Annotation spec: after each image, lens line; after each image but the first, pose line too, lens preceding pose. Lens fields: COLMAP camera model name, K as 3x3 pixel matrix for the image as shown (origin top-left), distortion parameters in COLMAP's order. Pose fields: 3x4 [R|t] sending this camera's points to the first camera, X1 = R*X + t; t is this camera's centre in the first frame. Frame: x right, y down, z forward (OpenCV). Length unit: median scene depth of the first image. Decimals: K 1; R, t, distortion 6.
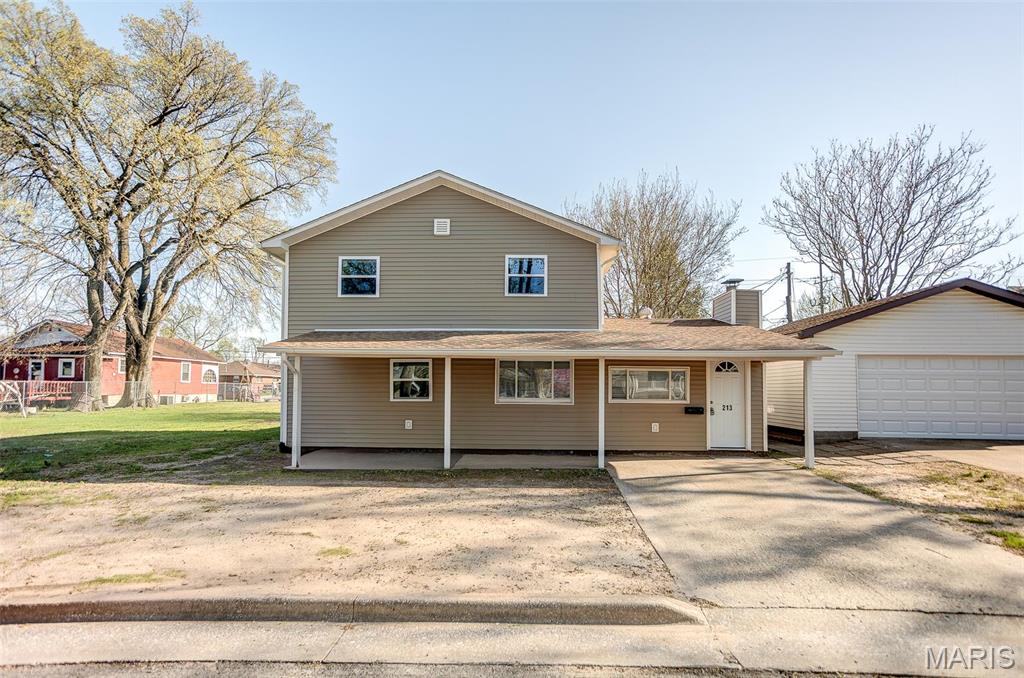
lens RADIAL K [[497.8, 0, 514.1], [0, 497.8, 386.4], [0, 0, 1]] dist [-0.020127, 0.021065]
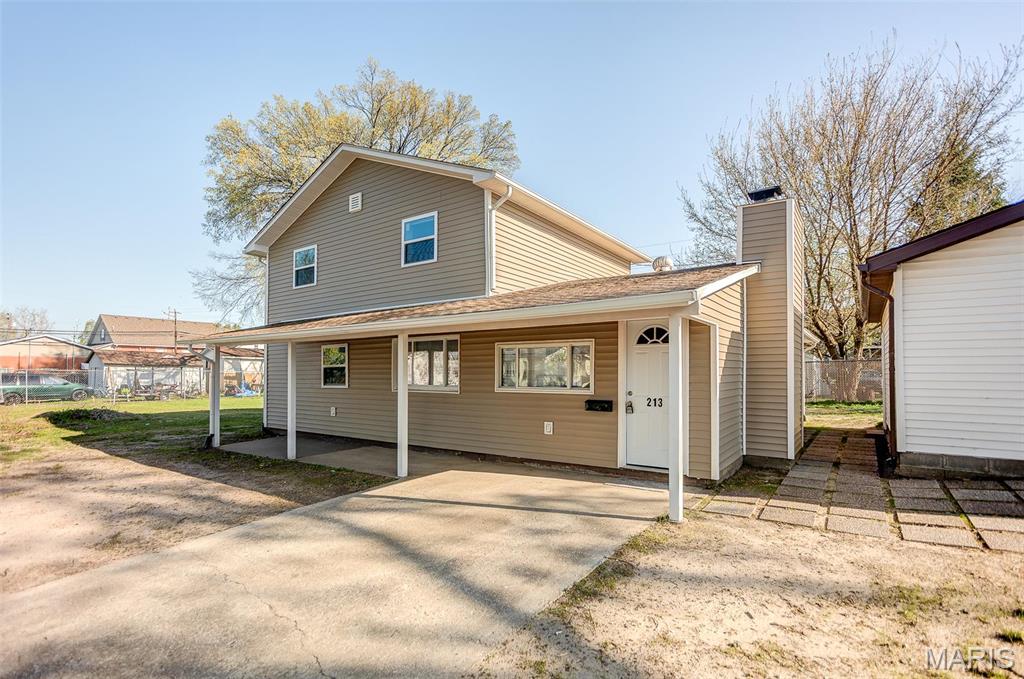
lens RADIAL K [[497.8, 0, 517.4], [0, 497.8, 372.2], [0, 0, 1]] dist [-0.020127, 0.021065]
pose [[0.826129, -0.009641, -0.563399, 0.640660], [0.010382, 0.999944, -0.001887, 0.005306], [0.563385, -0.004291, 0.826183, 0.397883]]
